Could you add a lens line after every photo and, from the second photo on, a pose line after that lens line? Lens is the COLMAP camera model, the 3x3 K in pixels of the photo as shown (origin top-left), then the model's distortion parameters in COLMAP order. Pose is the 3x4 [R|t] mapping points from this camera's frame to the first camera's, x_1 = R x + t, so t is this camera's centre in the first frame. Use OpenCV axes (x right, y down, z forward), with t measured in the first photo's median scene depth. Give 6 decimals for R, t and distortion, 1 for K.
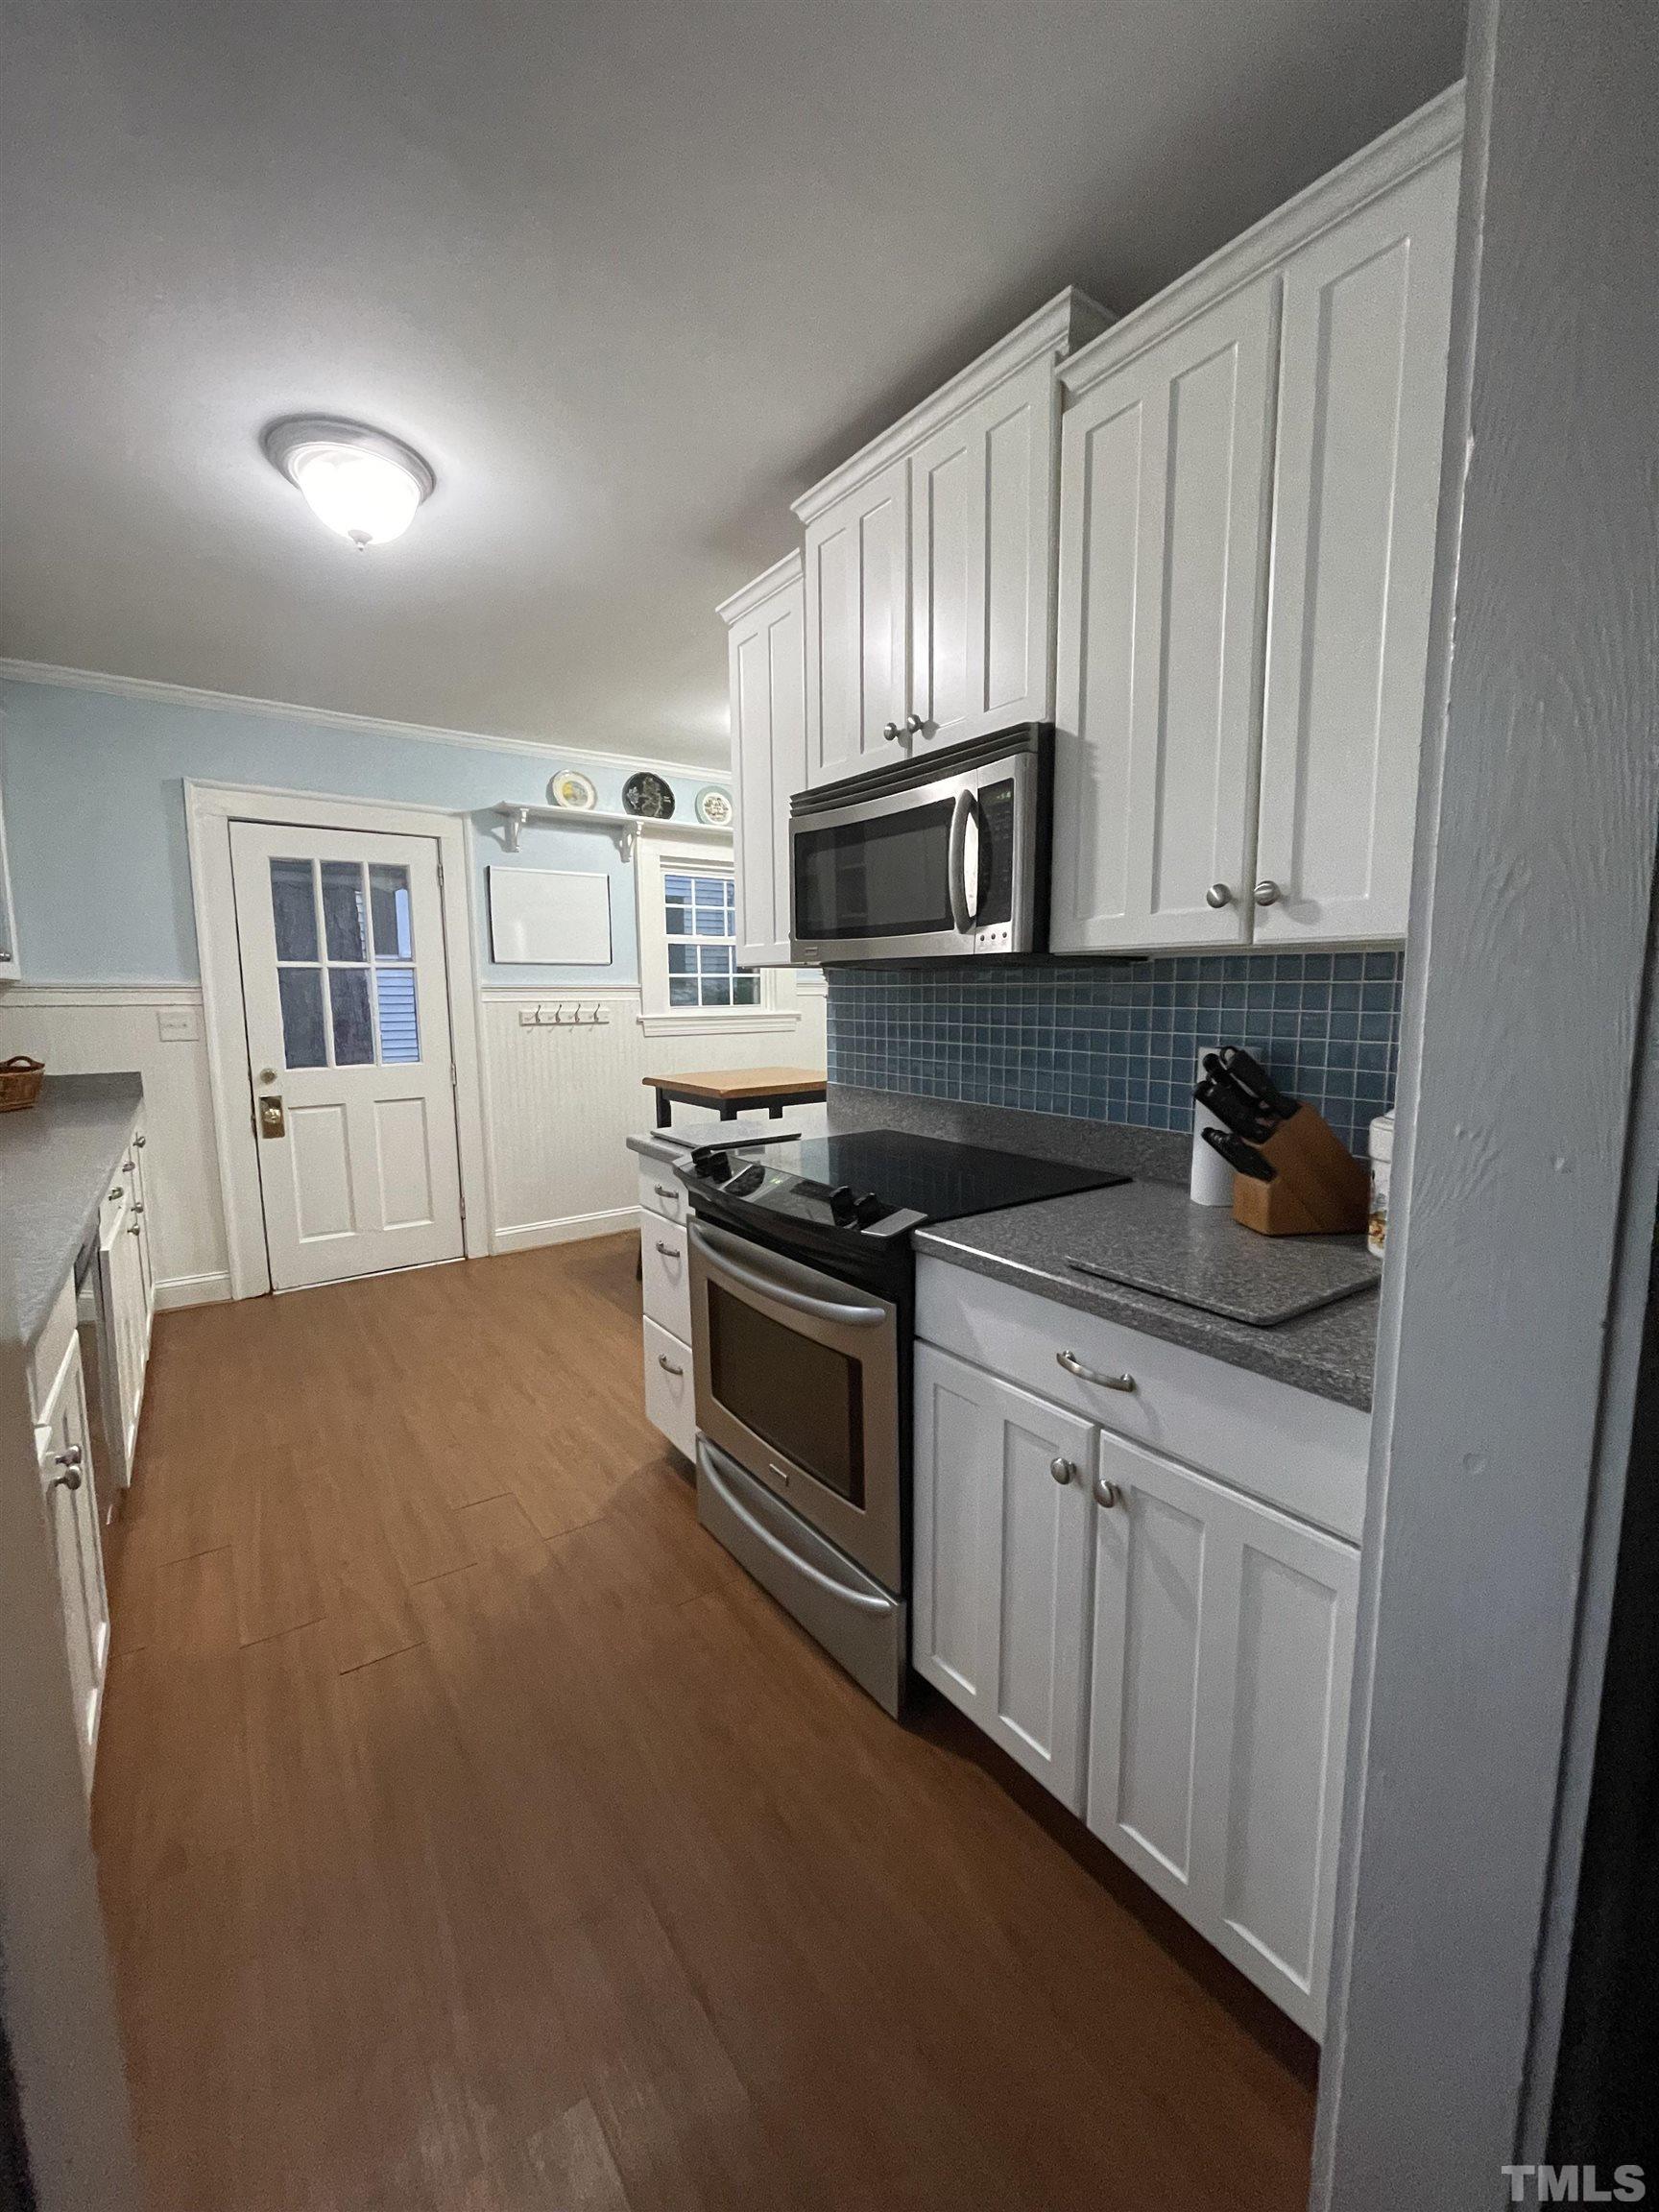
lens RADIAL K [[897.0, 0, 837.2], [0, 897.0, 1105.8], [0, 0, 1]] dist [-0.001213, 0.000052]
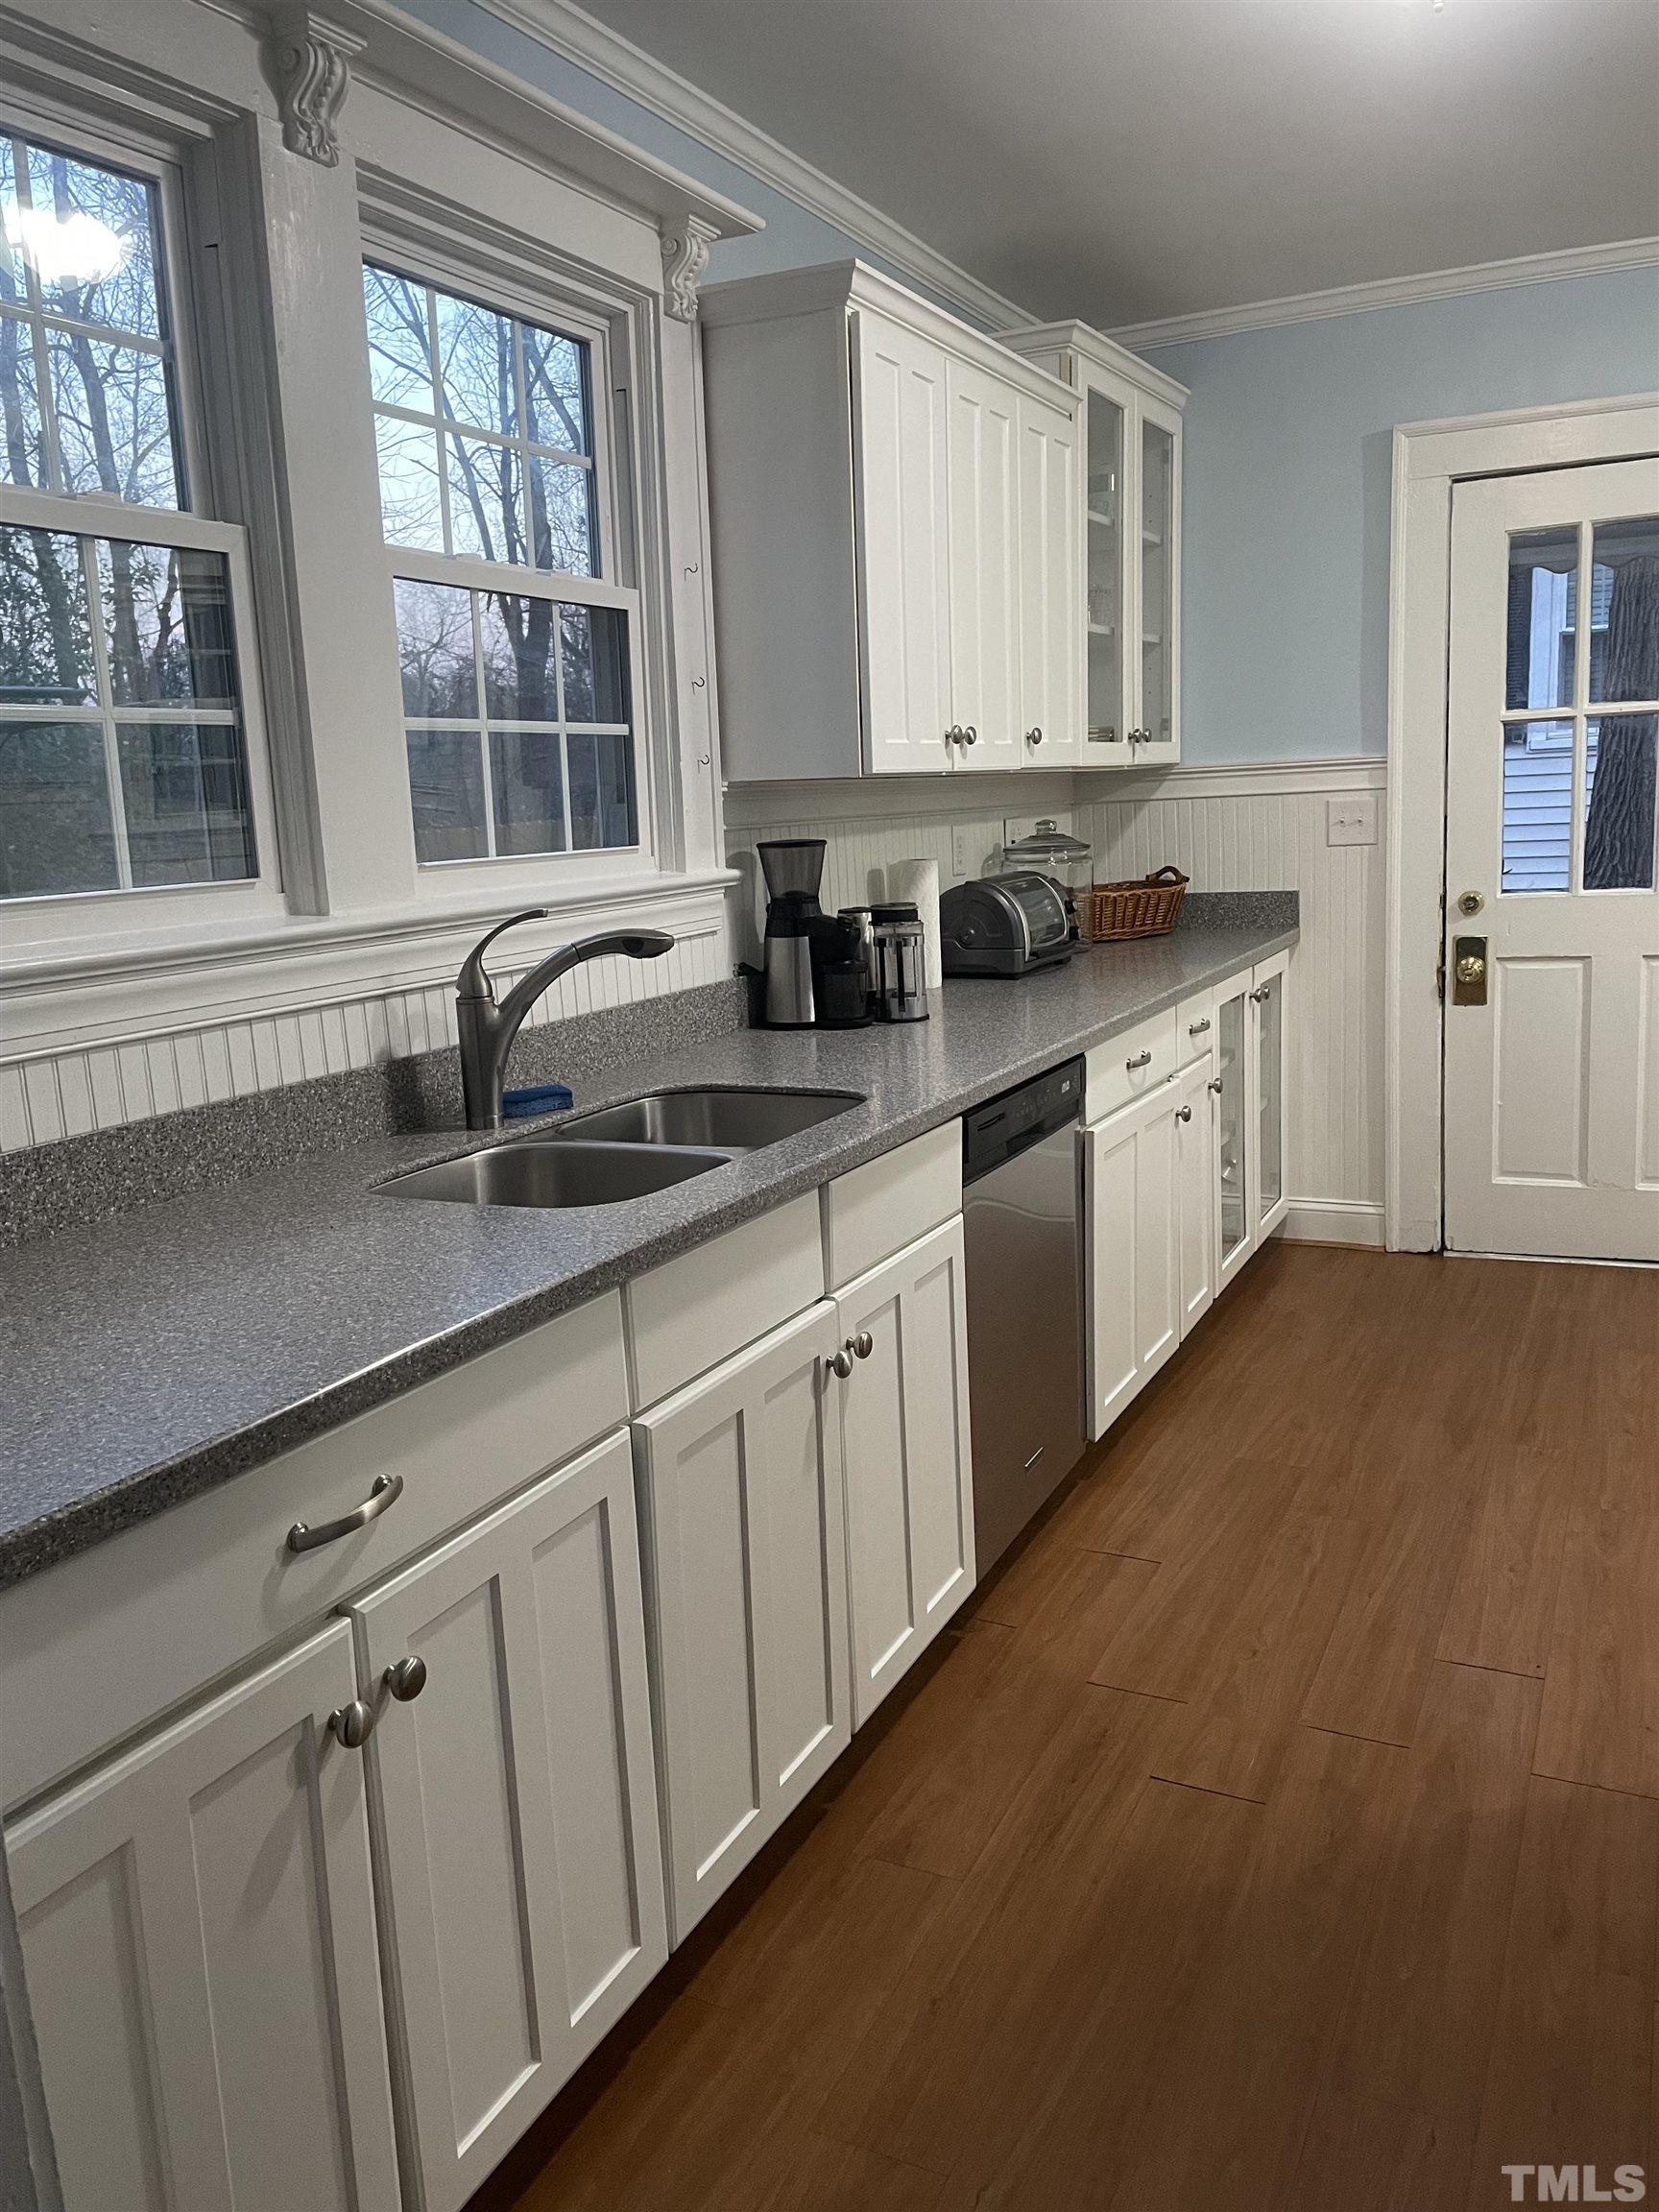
lens RADIAL K [[1681.4, 0, 833.9], [0, 1681.4, 1107.8], [0, 0, 1]] dist [0.078462, -0.088465]
pose [[0.474936, 0.145243, -0.867952, 0.182423], [-0.062478, 0.989362, 0.131372, -0.020284], [0.877800, -0.008166, 0.478958, 0.063443]]
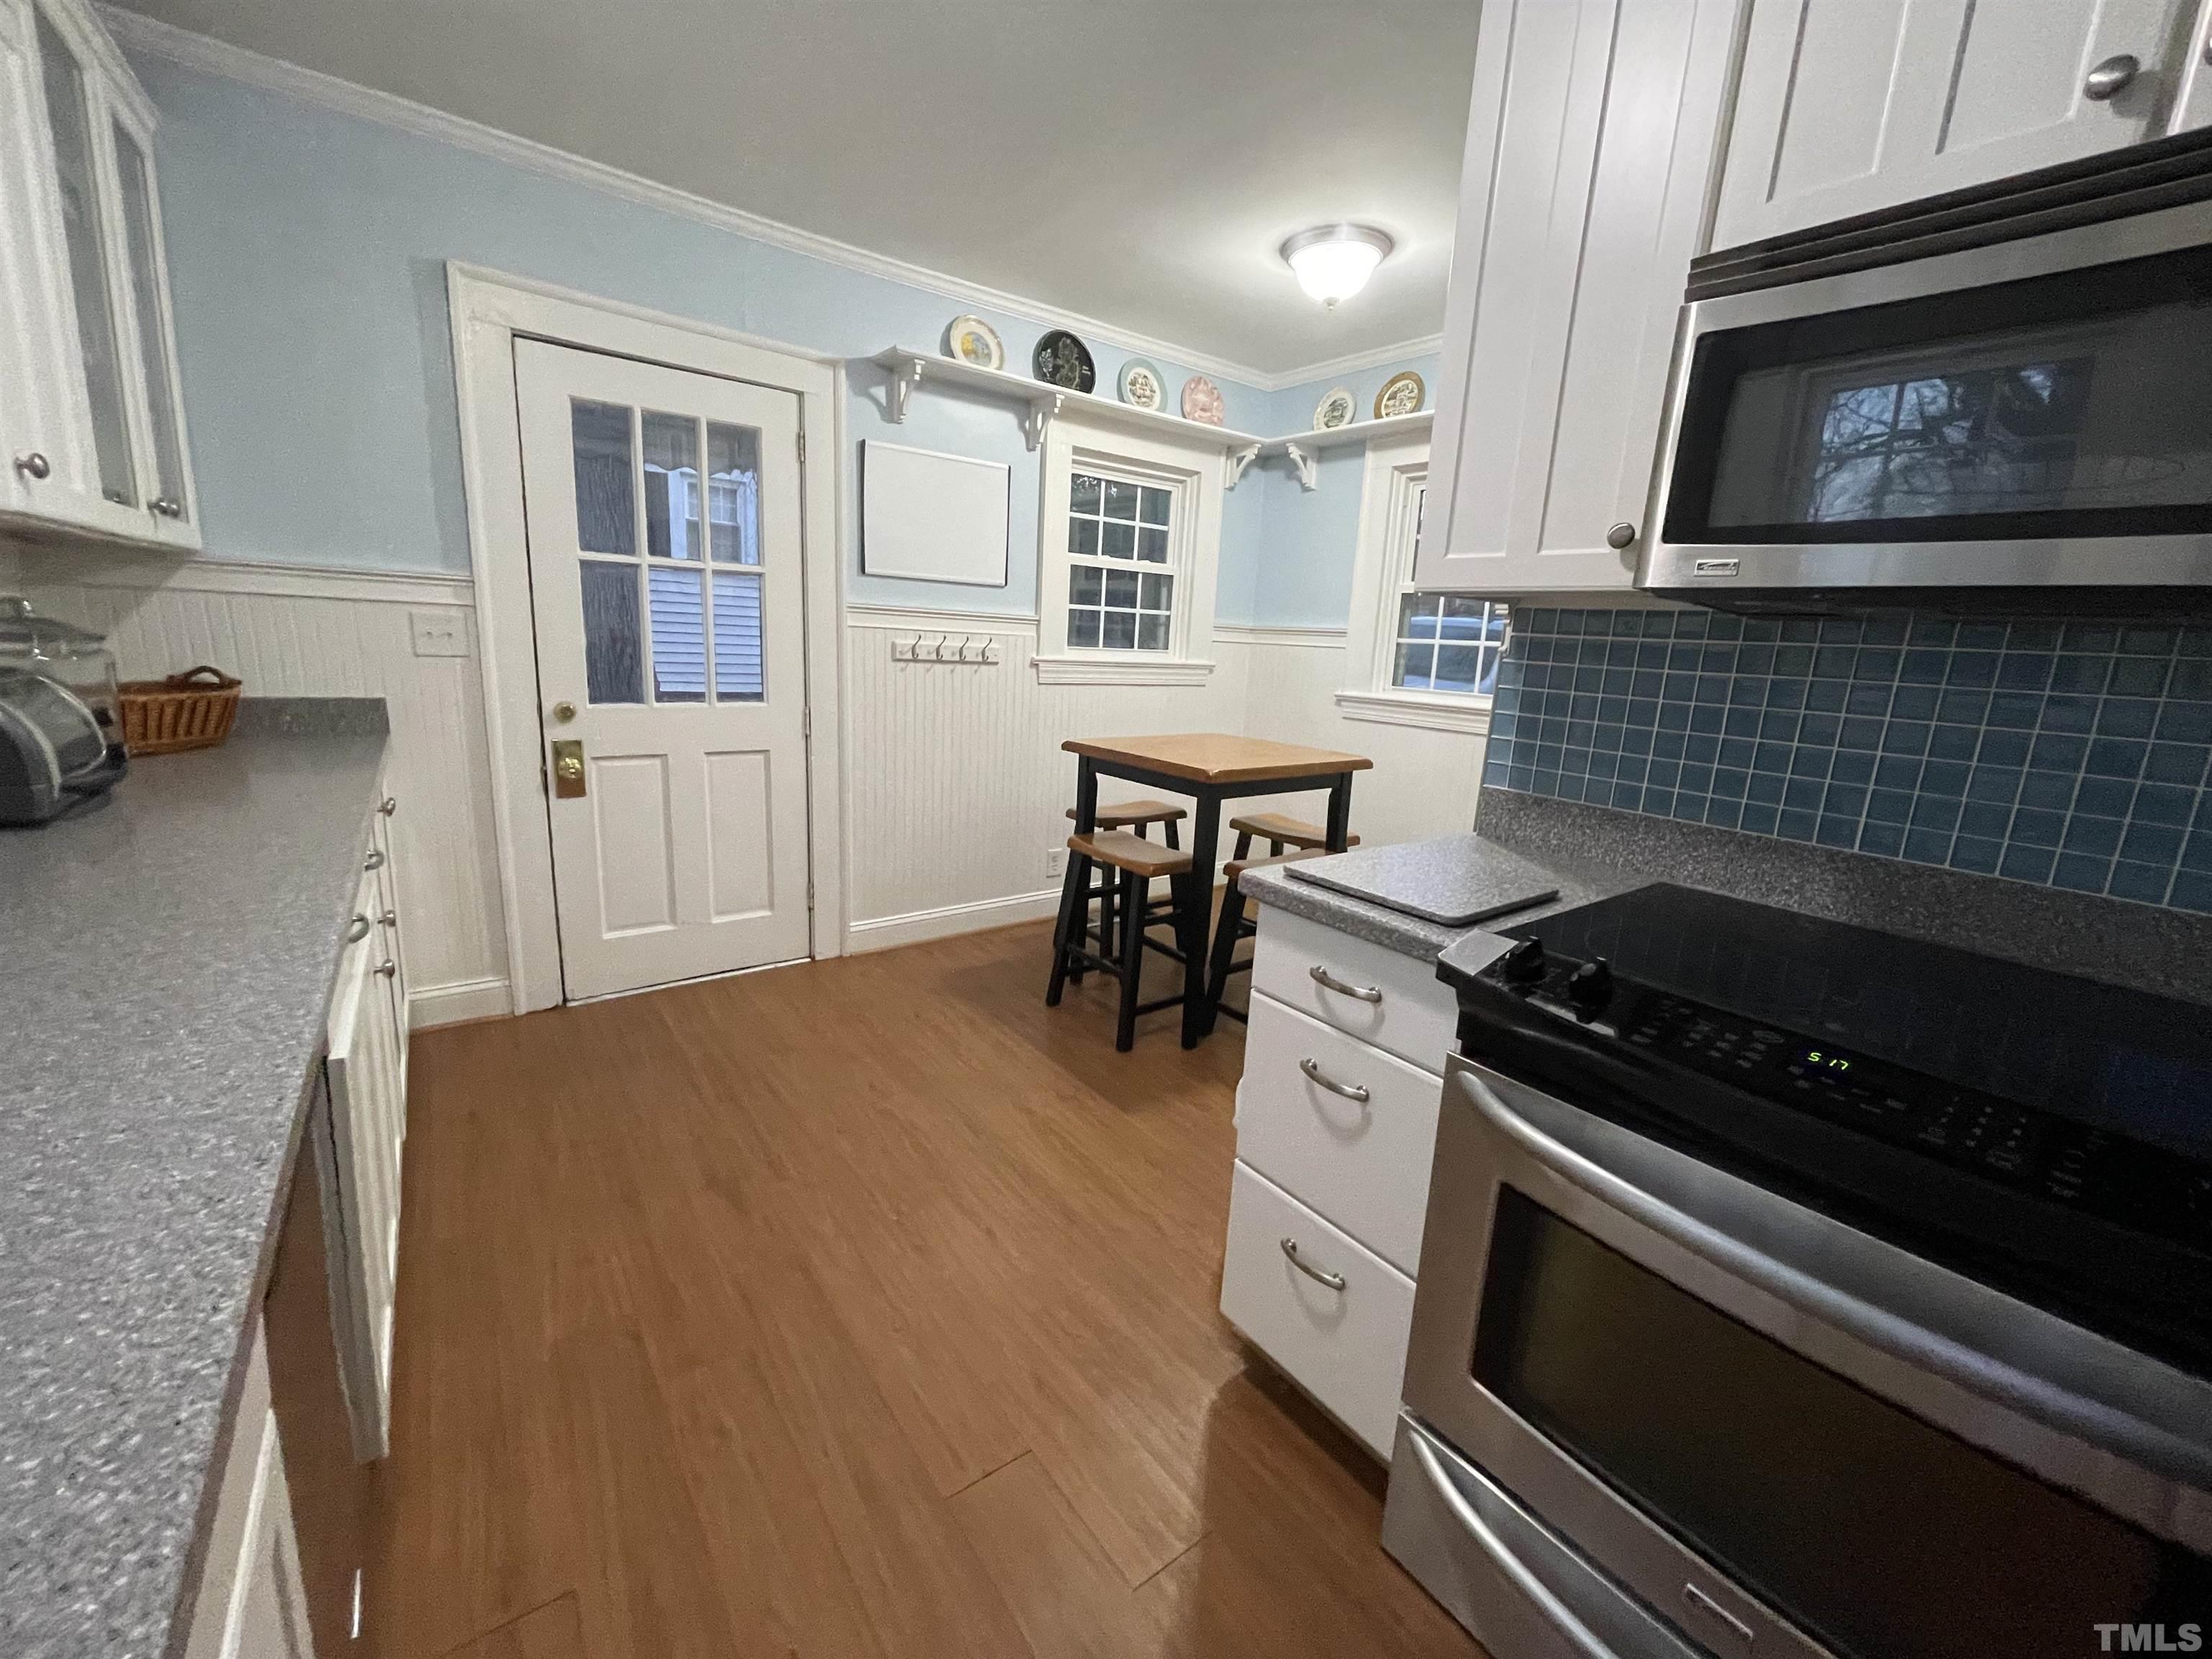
lens RADIAL K [[897.0, 0, 1109.1], [0, 897.0, 825.4], [0, 0, 1]] dist [-0.001213, 0.000052]
pose [[0.998133, 0.053272, 0.029888, -0.212749], [-0.055505, 0.995273, 0.079689, -0.024507], [-0.025502, -0.081199, 0.996372, 0.261115]]
